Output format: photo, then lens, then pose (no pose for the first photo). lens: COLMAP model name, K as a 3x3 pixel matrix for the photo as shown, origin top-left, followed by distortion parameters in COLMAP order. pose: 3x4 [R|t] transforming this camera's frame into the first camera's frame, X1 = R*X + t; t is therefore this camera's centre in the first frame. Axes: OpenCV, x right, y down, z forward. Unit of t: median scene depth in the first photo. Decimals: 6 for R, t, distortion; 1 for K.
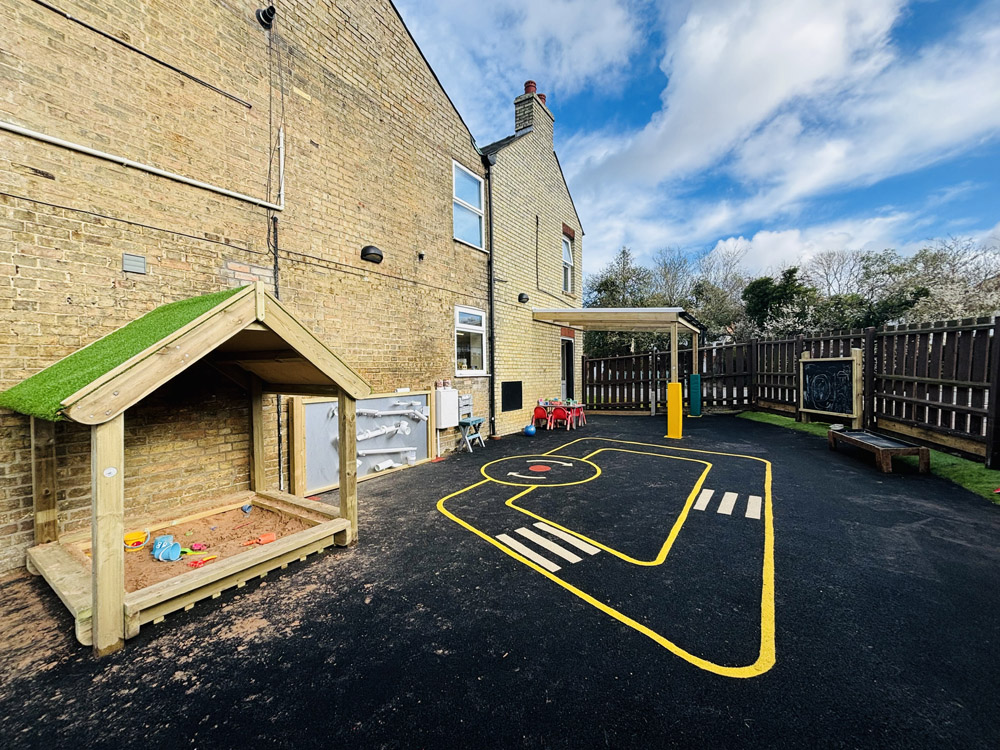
lens RADIAL K [[402.0, 0, 499.2], [0, 402.0, 379.0], [0, 0, 1]] dist [0.003615, -0.000583]
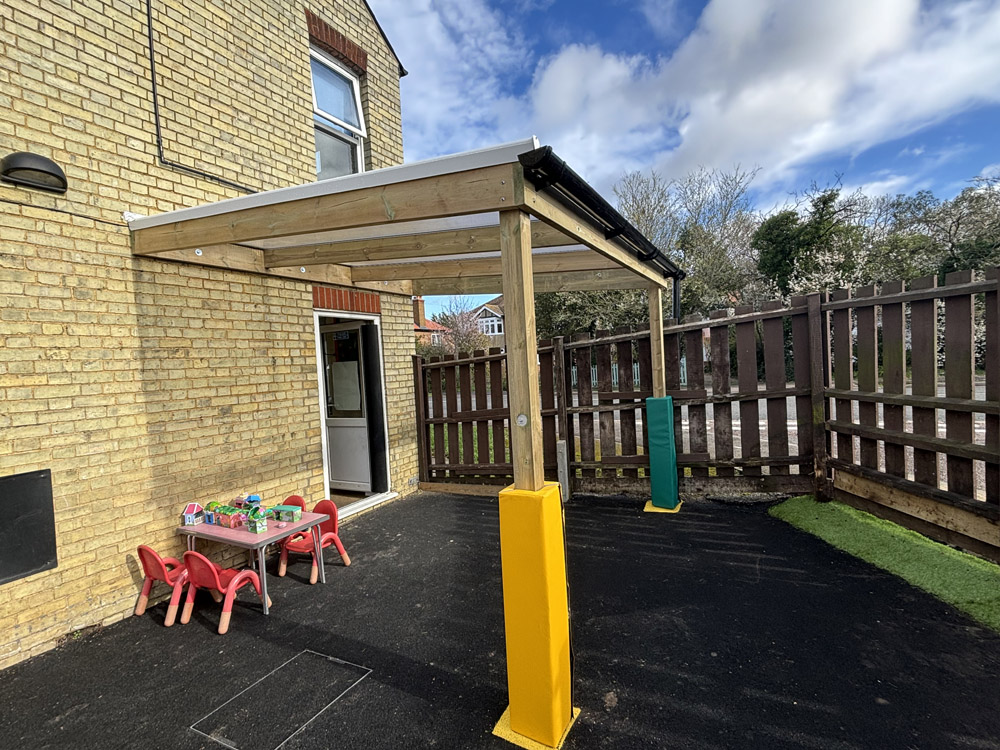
lens RADIAL K [[480.1, 0, 501.0], [0, 480.1, 378.7], [0, 0, 1]] dist [0.003994, 0.001937]
pose [[0.996653, -0.048005, 0.066162, 0.713466], [0.047095, 0.998774, 0.015254, -0.098168], [-0.066813, -0.012087, 0.997692, 1.292105]]
